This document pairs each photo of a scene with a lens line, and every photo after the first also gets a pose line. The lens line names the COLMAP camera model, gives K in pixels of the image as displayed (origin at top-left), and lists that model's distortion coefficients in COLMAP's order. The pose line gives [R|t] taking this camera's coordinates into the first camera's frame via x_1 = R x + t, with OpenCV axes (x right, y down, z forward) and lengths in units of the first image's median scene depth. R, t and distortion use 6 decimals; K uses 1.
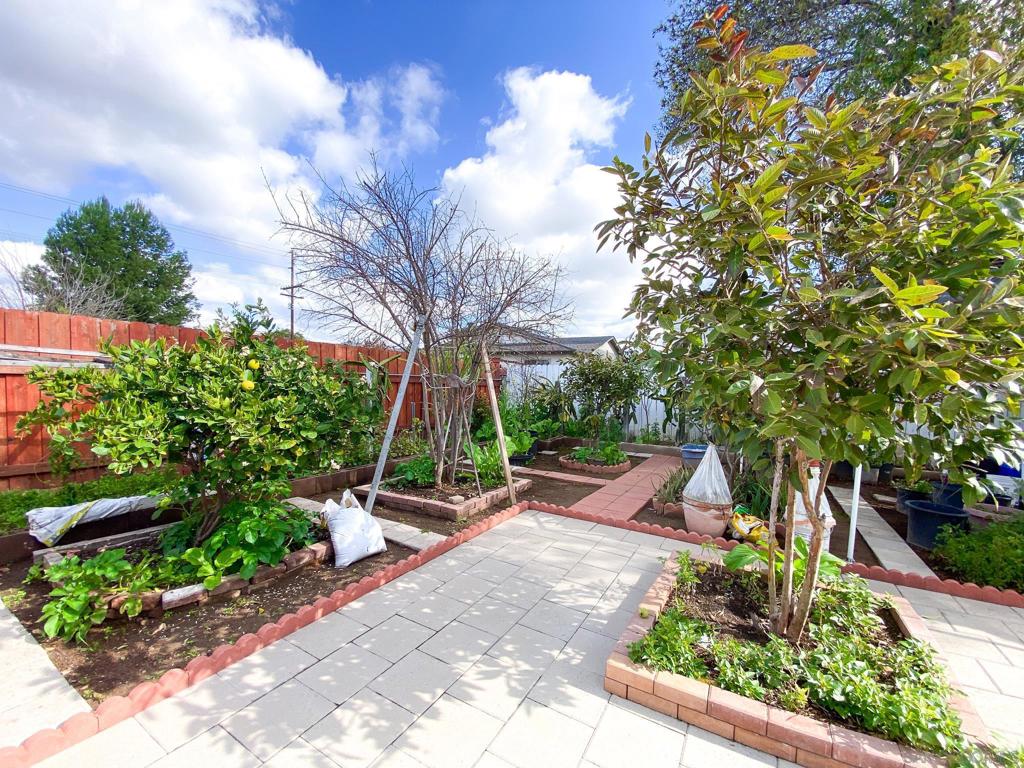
lens RADIAL K [[406.4, 0, 491.4], [0, 406.4, 369.5], [0, 0, 1]] dist [-0.001172, -0.000138]
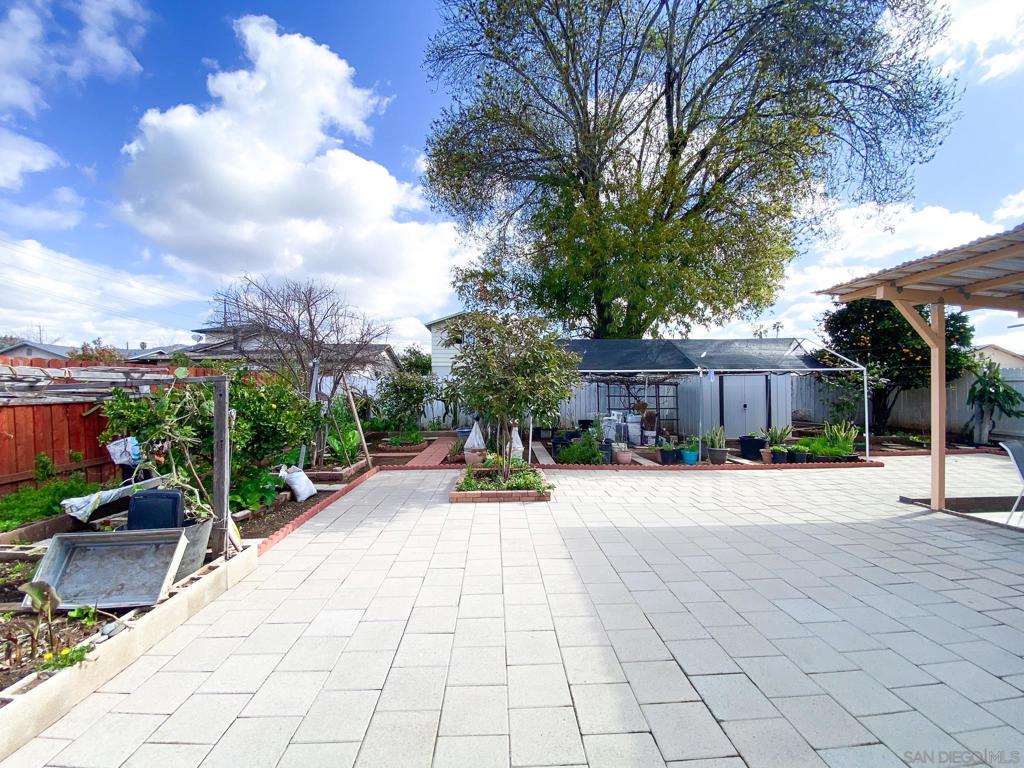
lens RADIAL K [[411.4, 0, 511.2], [0, 411.4, 385.0], [0, 0, 1]] dist [0.035126, -0.030542]
pose [[0.820091, -0.030376, 0.571427, -0.284287], [0.012725, 0.999311, 0.034860, -0.037250], [-0.572092, -0.021317, 0.819912, -0.457274]]
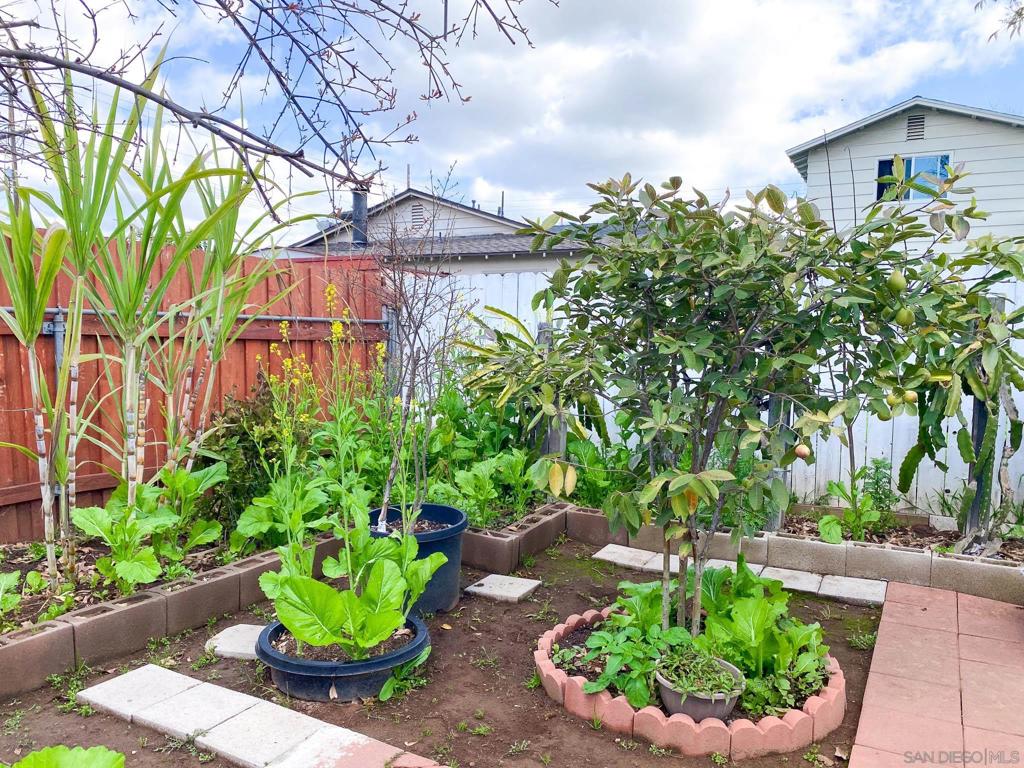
lens RADIAL K [[760.7, 0, 511.0], [0, 760.7, 384.4], [0, 0, 1]] dist [0.002960, -0.001211]
pose [[0.996467, -0.030067, 0.078414, 0.131847], [0.021627, 0.994094, 0.106350, 0.019370], [-0.081149, -0.104279, 0.991232, 0.624938]]
